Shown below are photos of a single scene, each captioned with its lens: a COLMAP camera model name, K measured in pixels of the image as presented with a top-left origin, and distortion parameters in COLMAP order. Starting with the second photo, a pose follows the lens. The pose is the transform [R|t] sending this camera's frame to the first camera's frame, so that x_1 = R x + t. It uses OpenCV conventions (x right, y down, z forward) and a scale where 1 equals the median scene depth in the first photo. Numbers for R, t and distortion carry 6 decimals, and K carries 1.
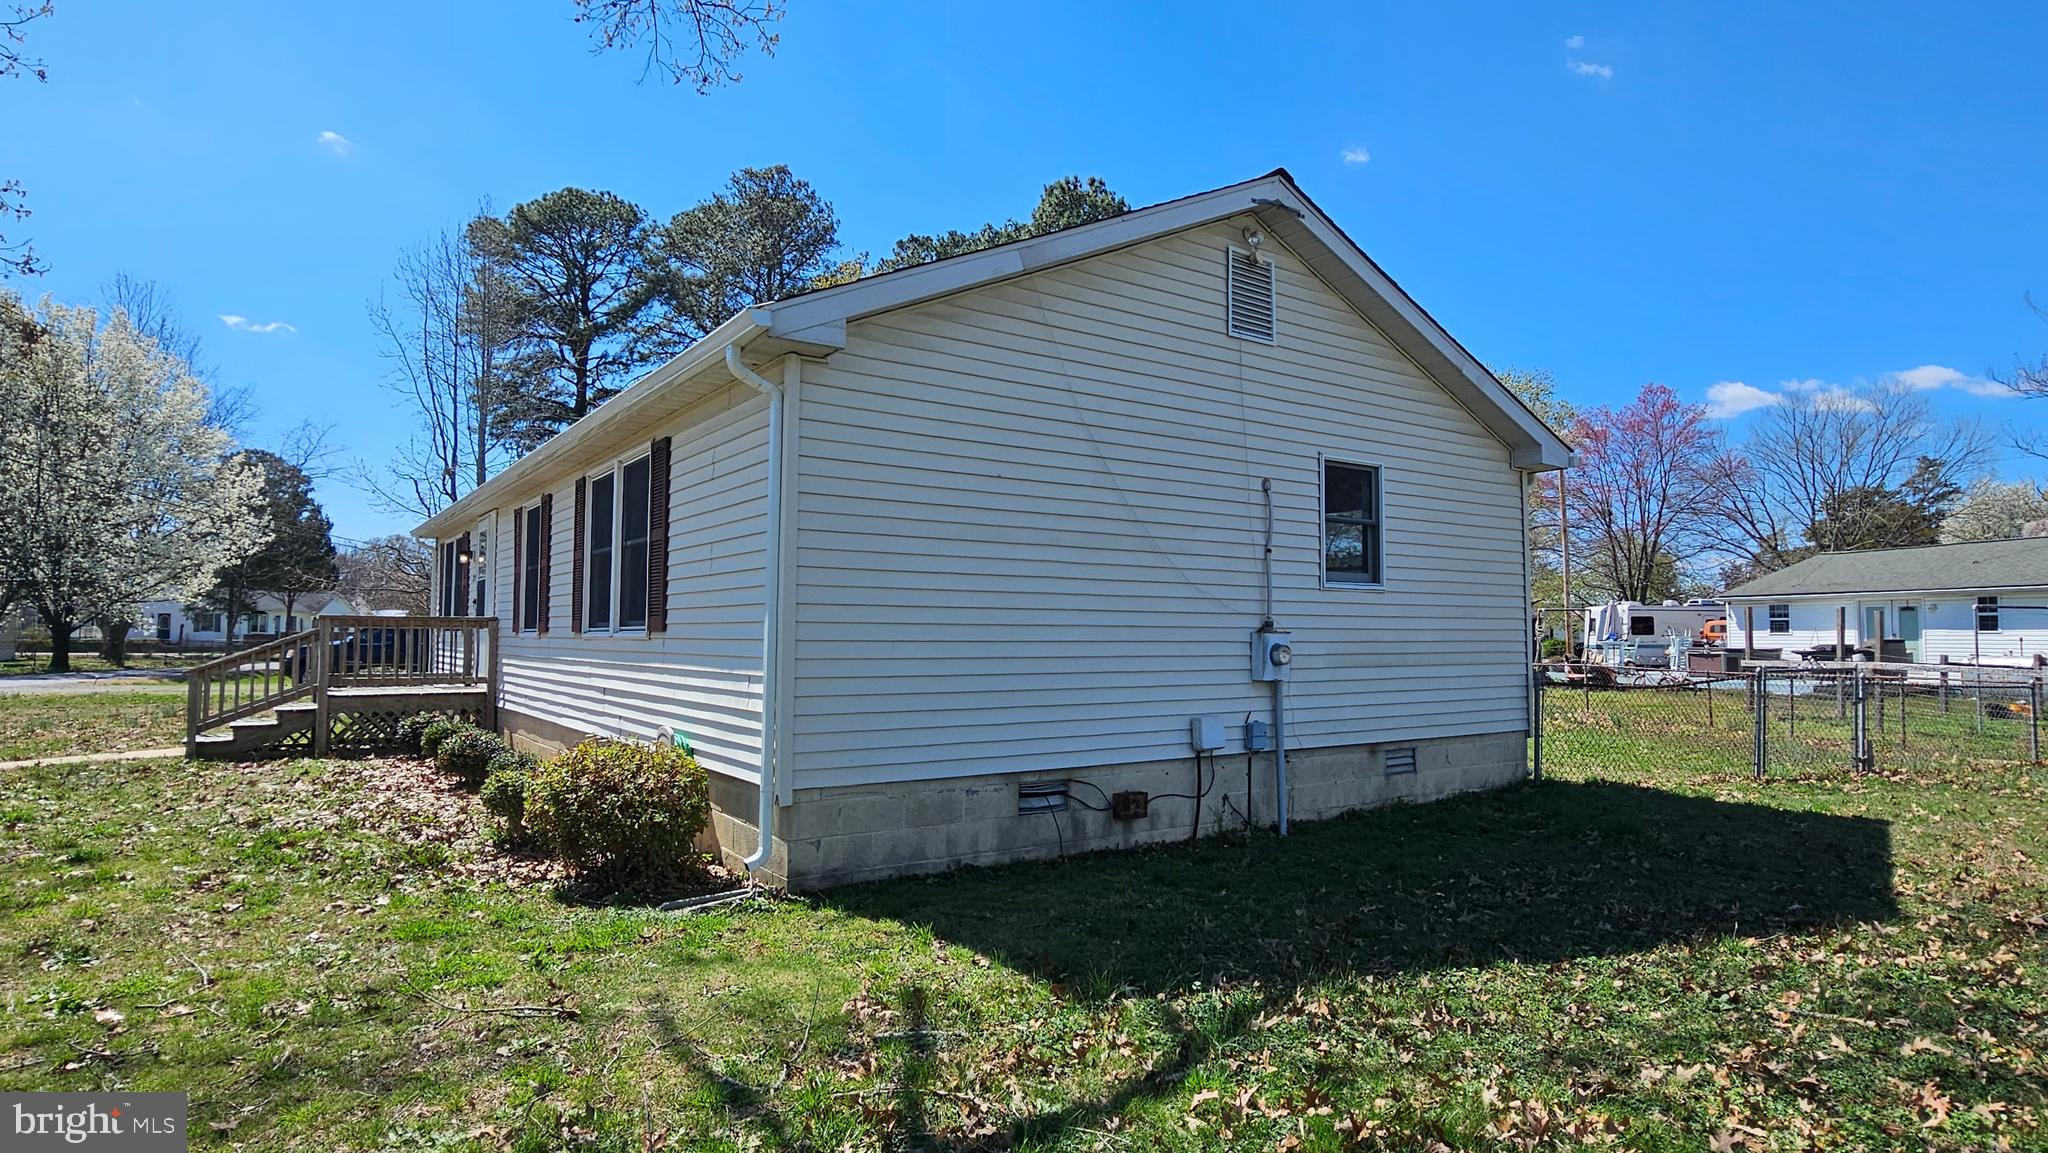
lens RADIAL K [[1080.7, 0, 1032.0], [0, 1080.7, 571.1], [0, 0, 1]] dist [-0.000617, -0.000340]
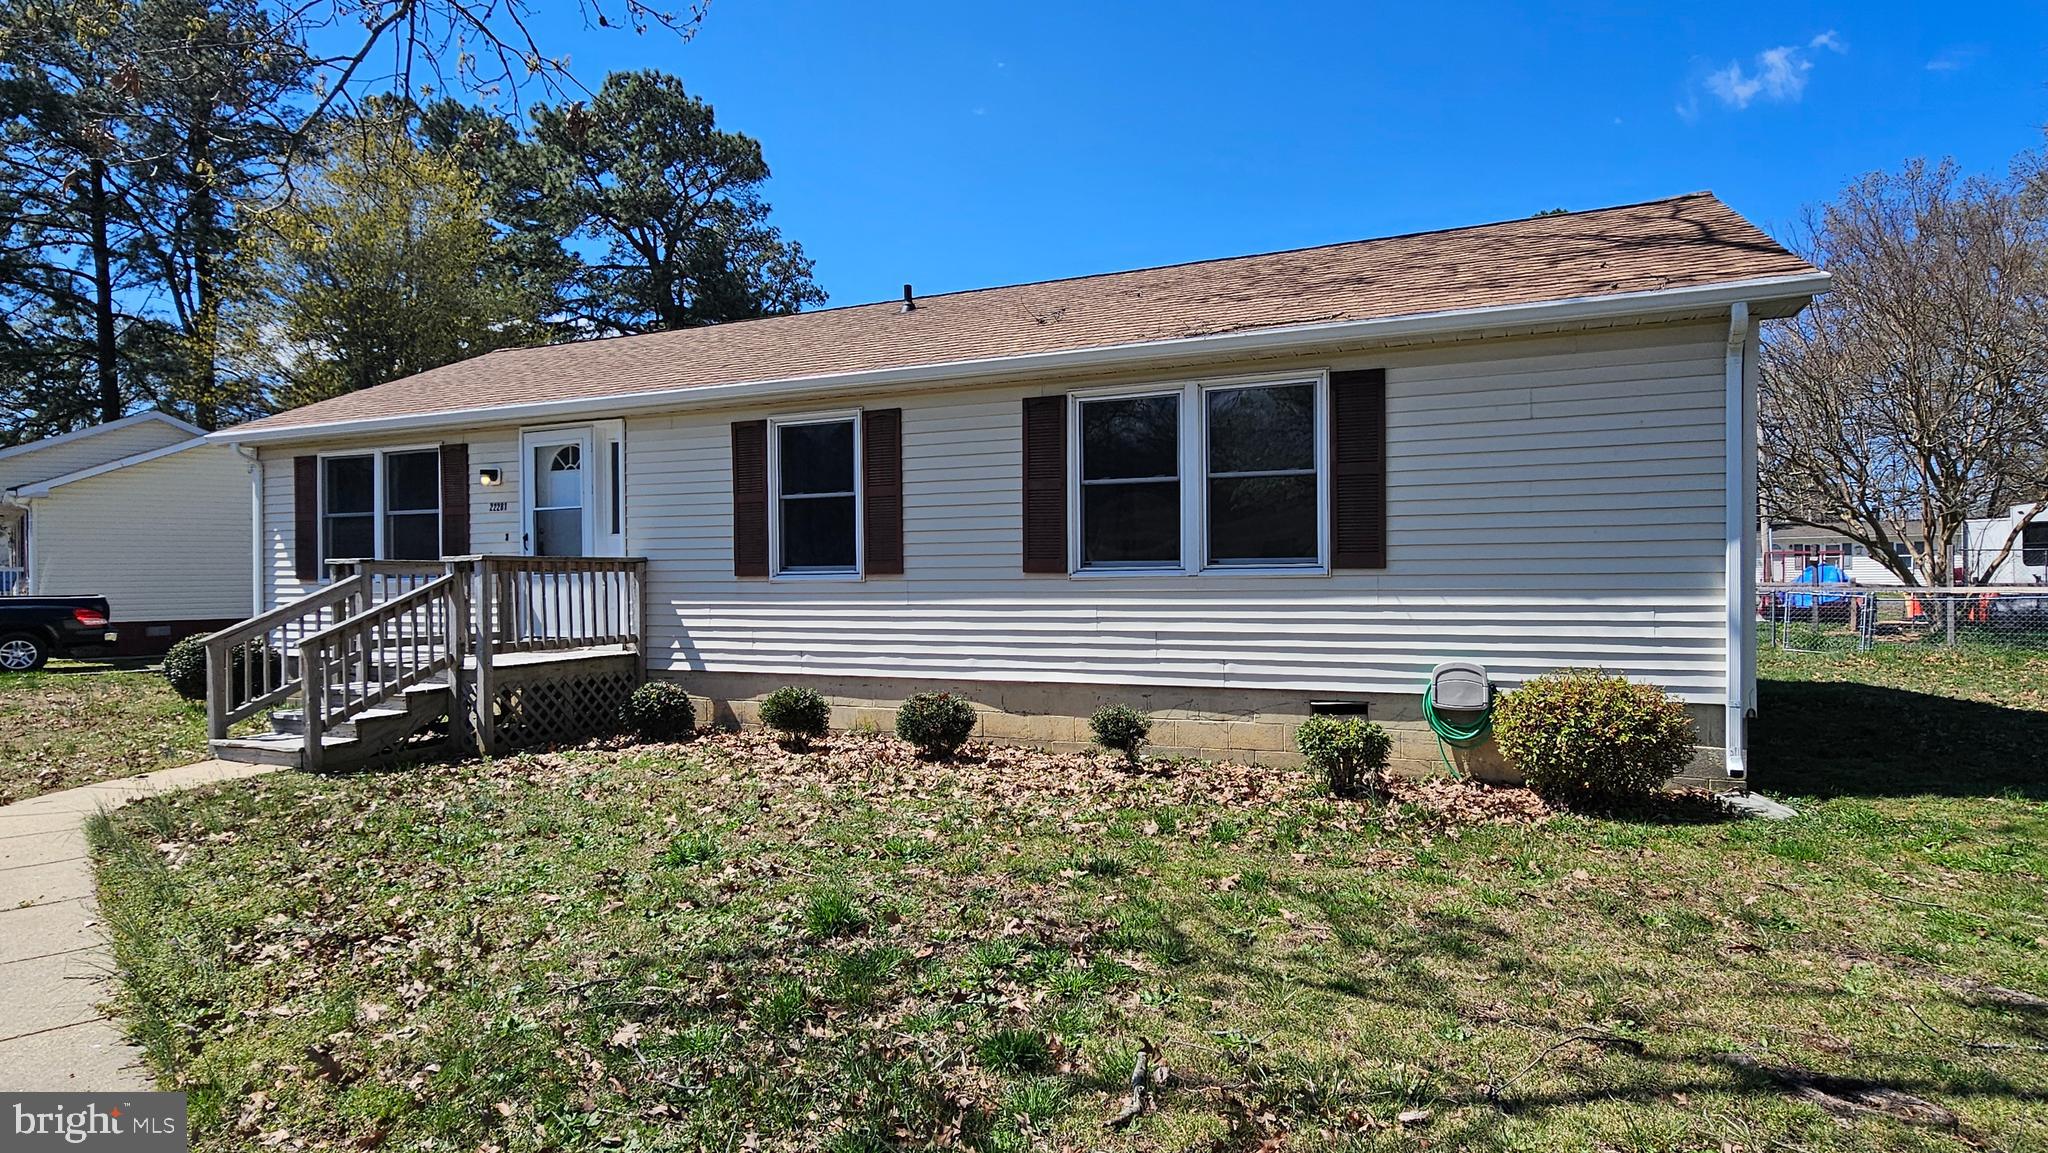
lens RADIAL K [[1080.7, 0, 1044.5], [0, 1080.7, 580.5], [0, 0, 1]] dist [-0.000617, -0.000340]
pose [[0.848613, -0.012268, 0.528872, -0.719924], [-0.018579, 0.998423, 0.052973, 0.013375], [-0.528688, -0.054779, 0.847047, 0.209702]]
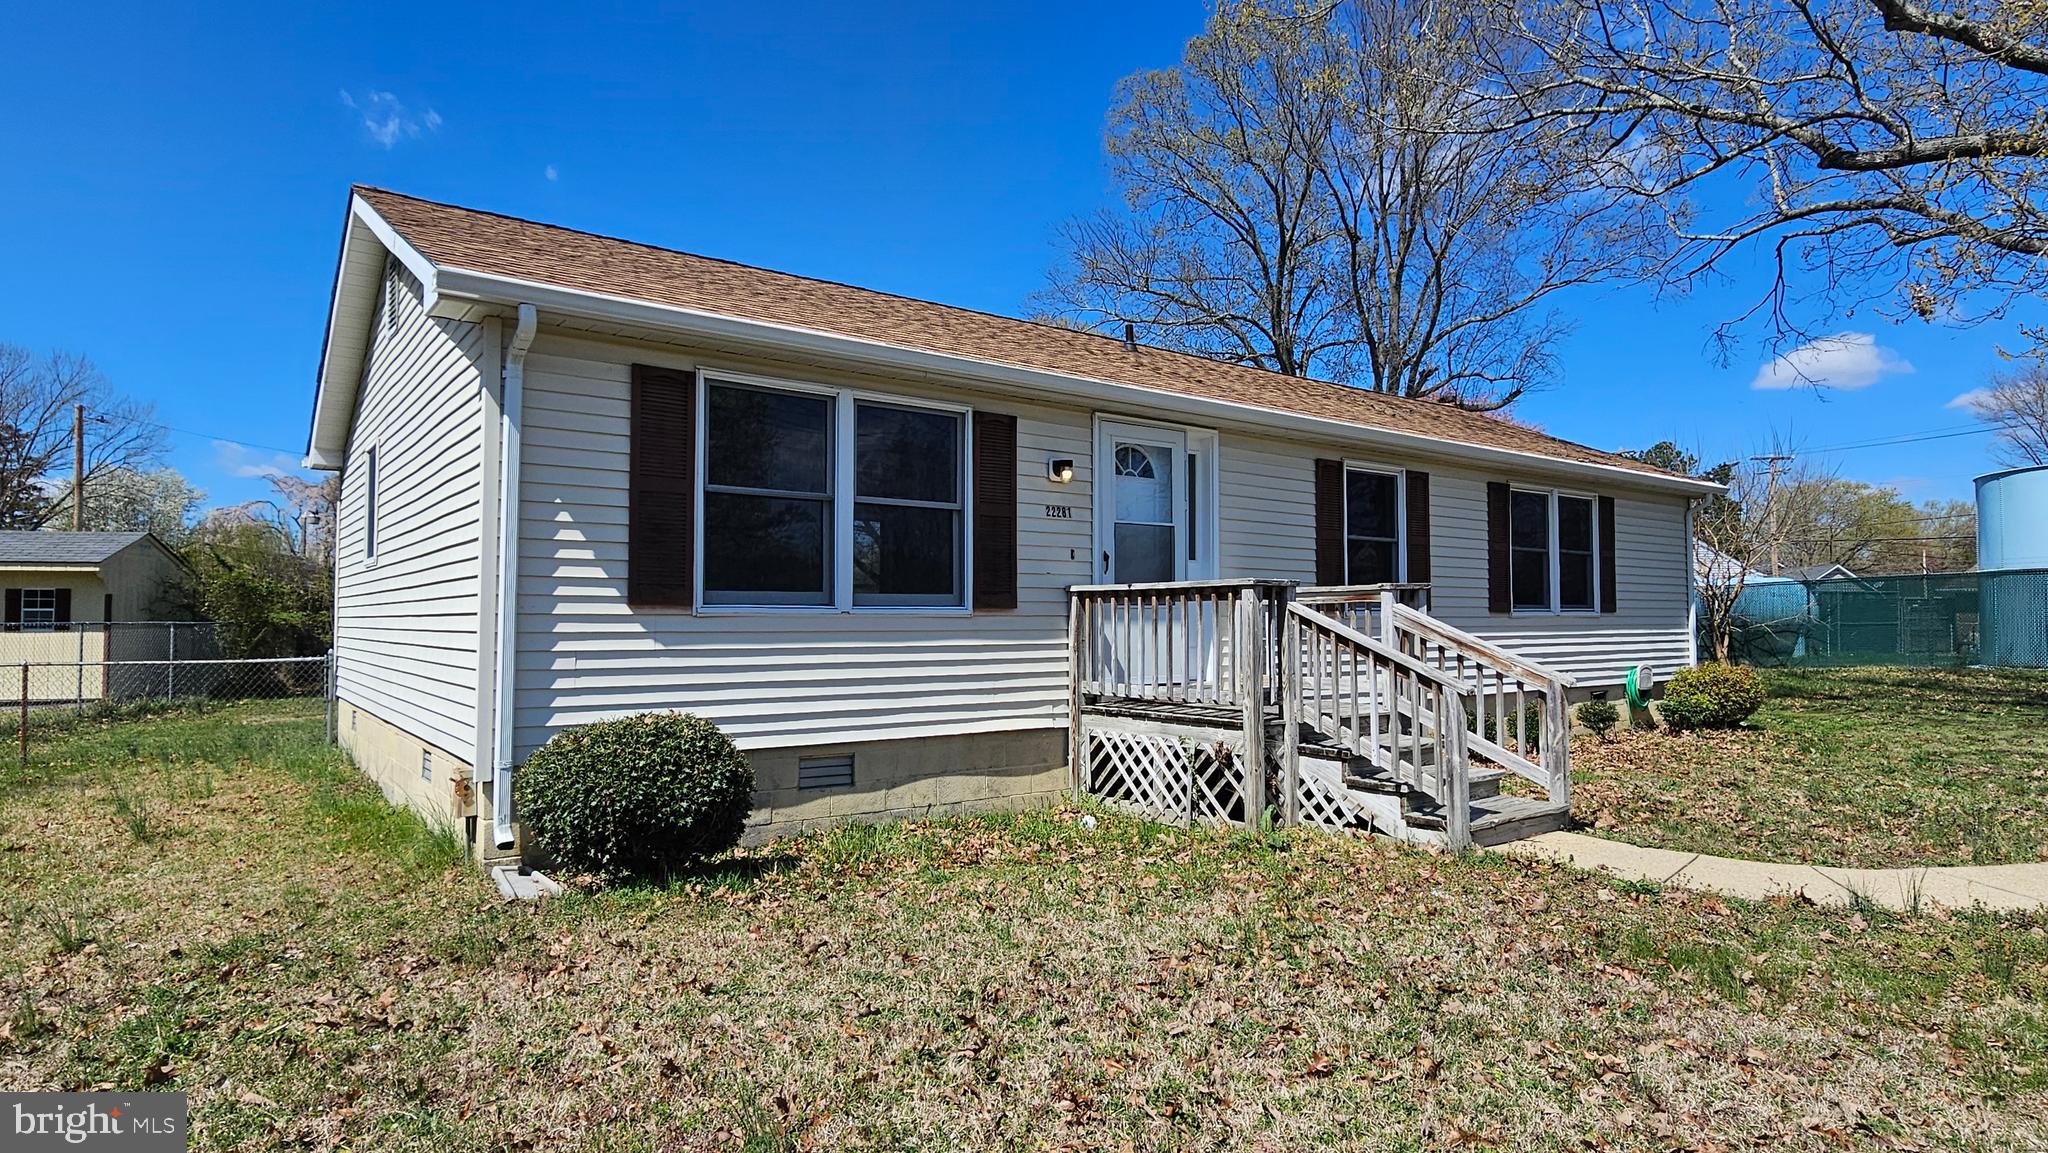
lens RADIAL K [[1080.7, 0, 1014.4], [0, 1080.7, 569.3], [0, 0, 1]] dist [-0.000617, -0.000340]
pose [[-0.025538, 0.040848, 0.998839, -1.294623], [-0.057498, 0.997451, -0.042262, 0.073419], [-0.998019, -0.058510, -0.023125, 1.270399]]
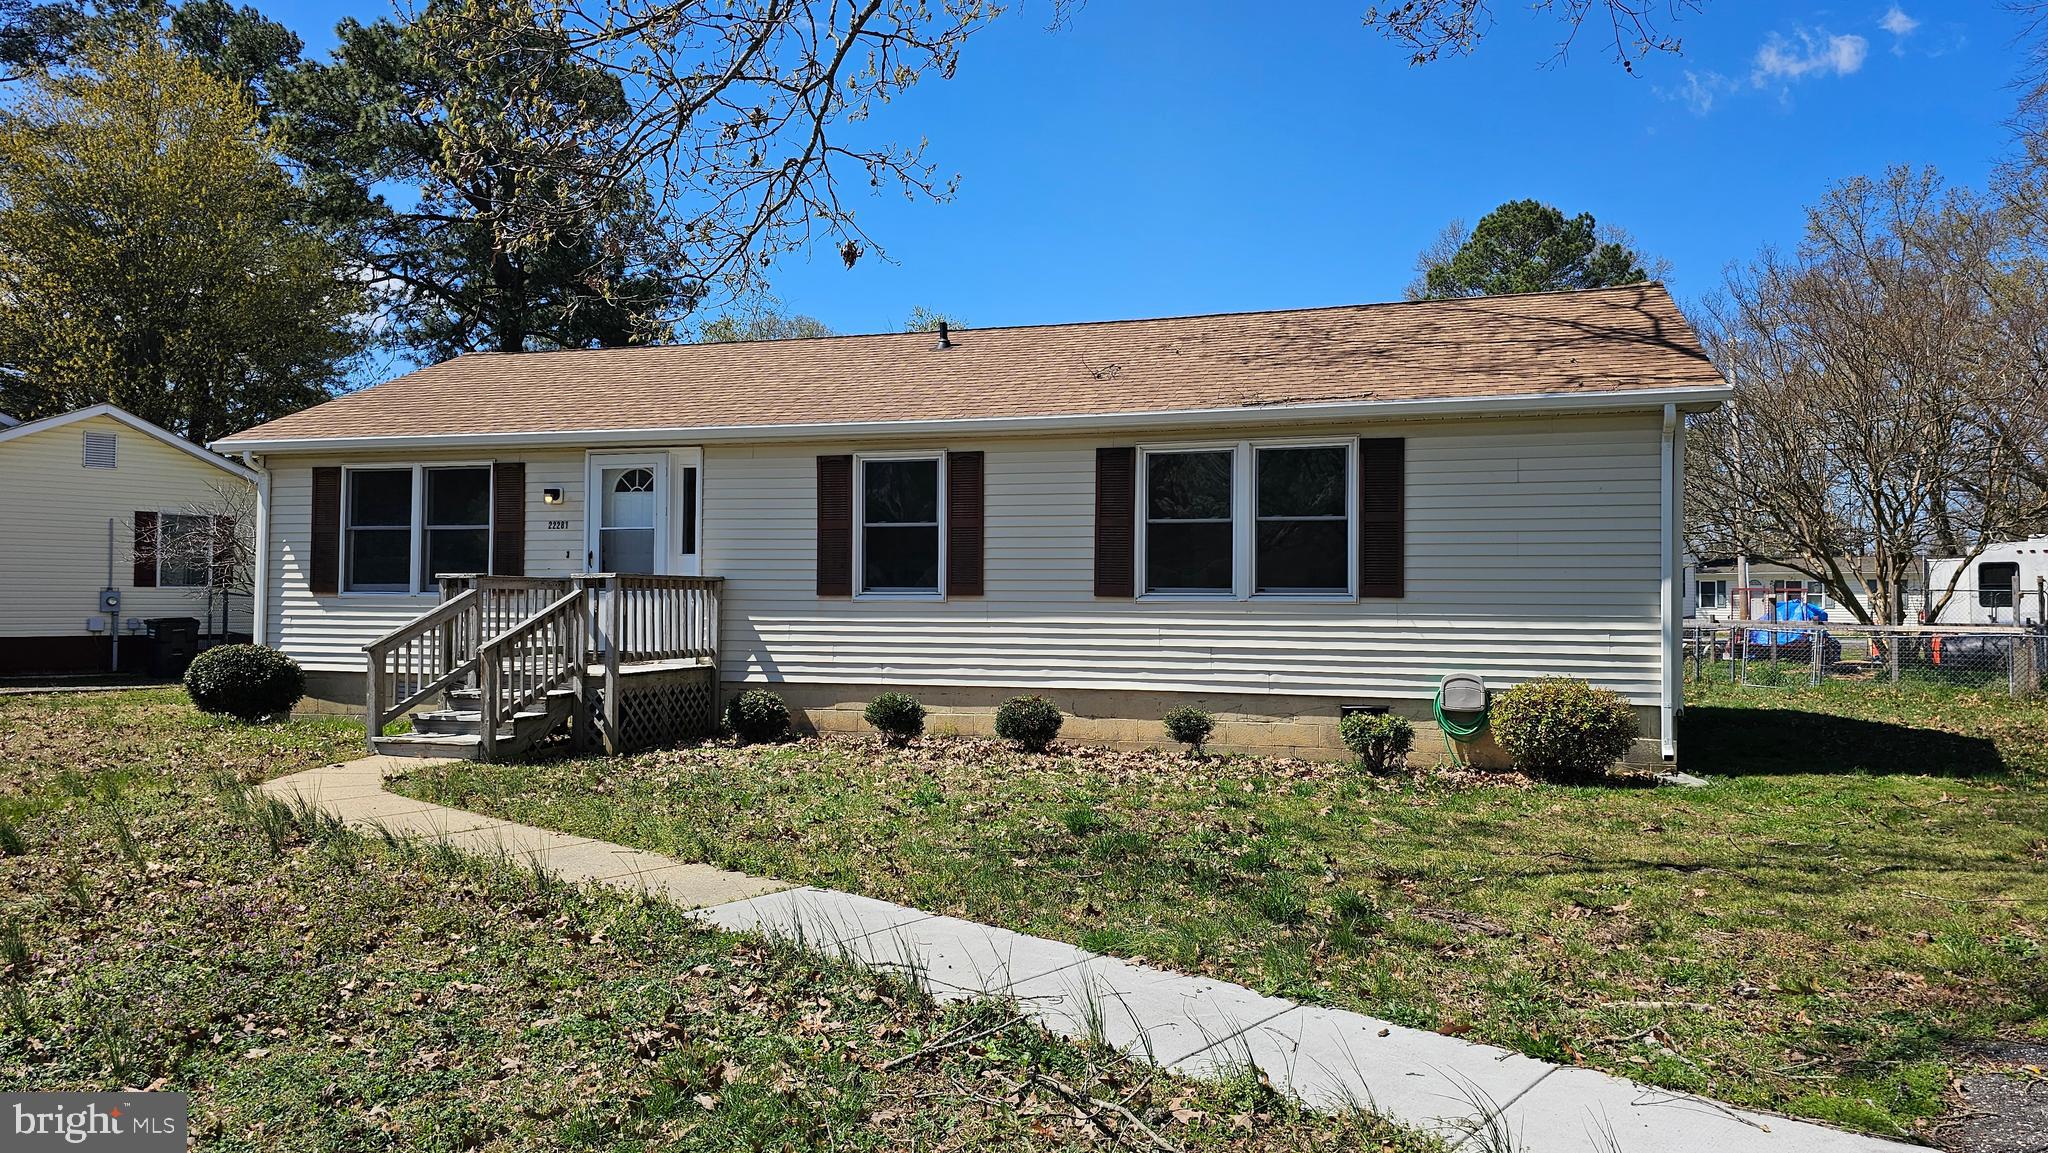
lens RADIAL K [[1339.0, 0, 1059.0], [0, 1339.0, 566.7], [0, 0, 1]] dist [0.054824, -0.017485]
pose [[0.781985, 0.019582, 0.622990, -1.020477], [-0.039751, 0.999038, 0.018494, 0.005283], [-0.622029, -0.039226, 0.782011, 0.032876]]
